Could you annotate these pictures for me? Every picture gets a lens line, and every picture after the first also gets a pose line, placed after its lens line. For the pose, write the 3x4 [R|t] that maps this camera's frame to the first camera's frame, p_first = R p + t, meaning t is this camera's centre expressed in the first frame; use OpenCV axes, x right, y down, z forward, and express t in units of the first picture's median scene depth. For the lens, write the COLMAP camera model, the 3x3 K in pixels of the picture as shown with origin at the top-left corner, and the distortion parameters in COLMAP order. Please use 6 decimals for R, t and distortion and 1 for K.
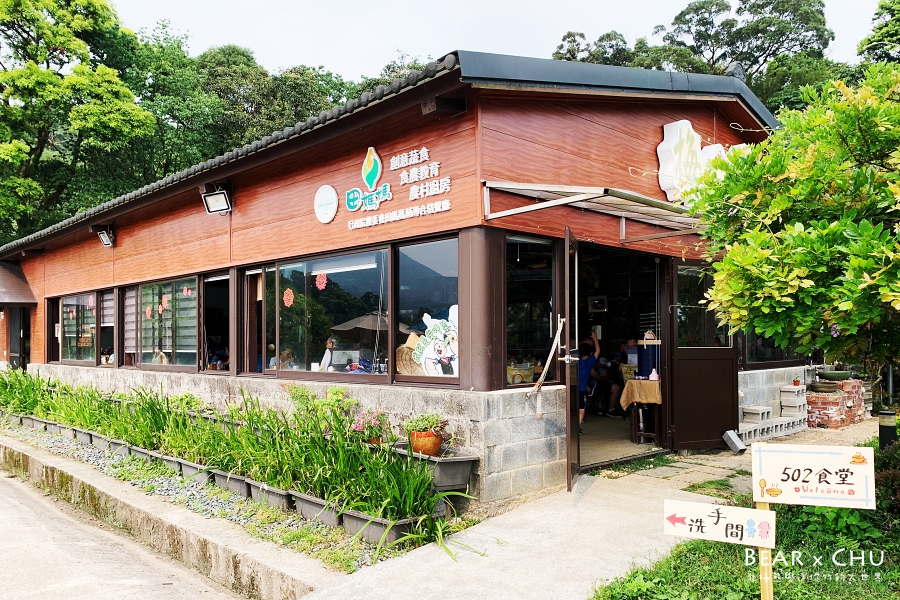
lens RADIAL K [[682.7, 0, 450.0], [0, 682.7, 300.0], [0, 0, 1]] dist [0.078947, -0.127359]
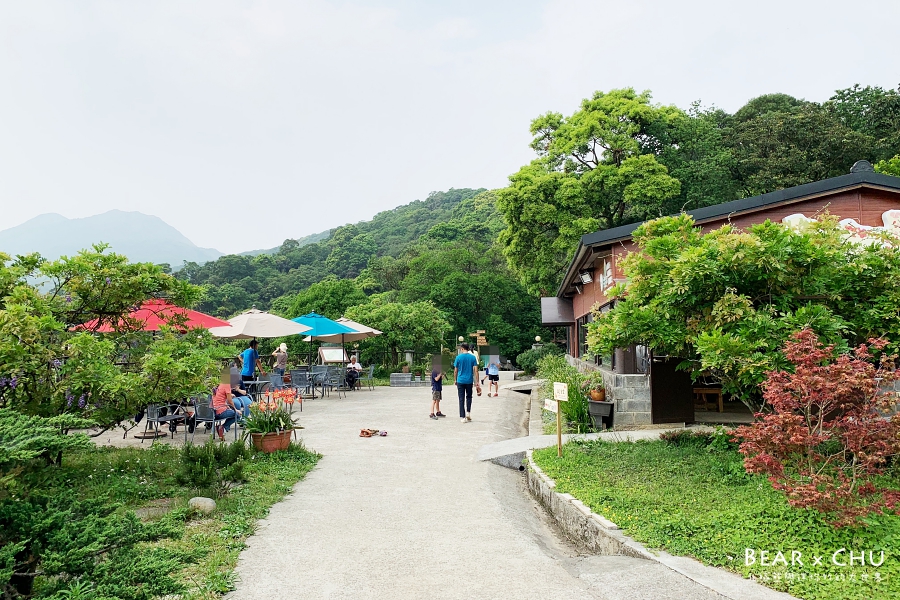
lens RADIAL K [[682.7, 0, 450.0], [0, 682.7, 300.0], [0, 0, 1]] dist [0.078947, -0.127359]
pose [[0.596335, -0.027324, -0.802271, 0.415194], [0.028431, 0.999512, -0.012908, -0.024271], [0.802232, -0.015111, 0.596821, -0.202299]]
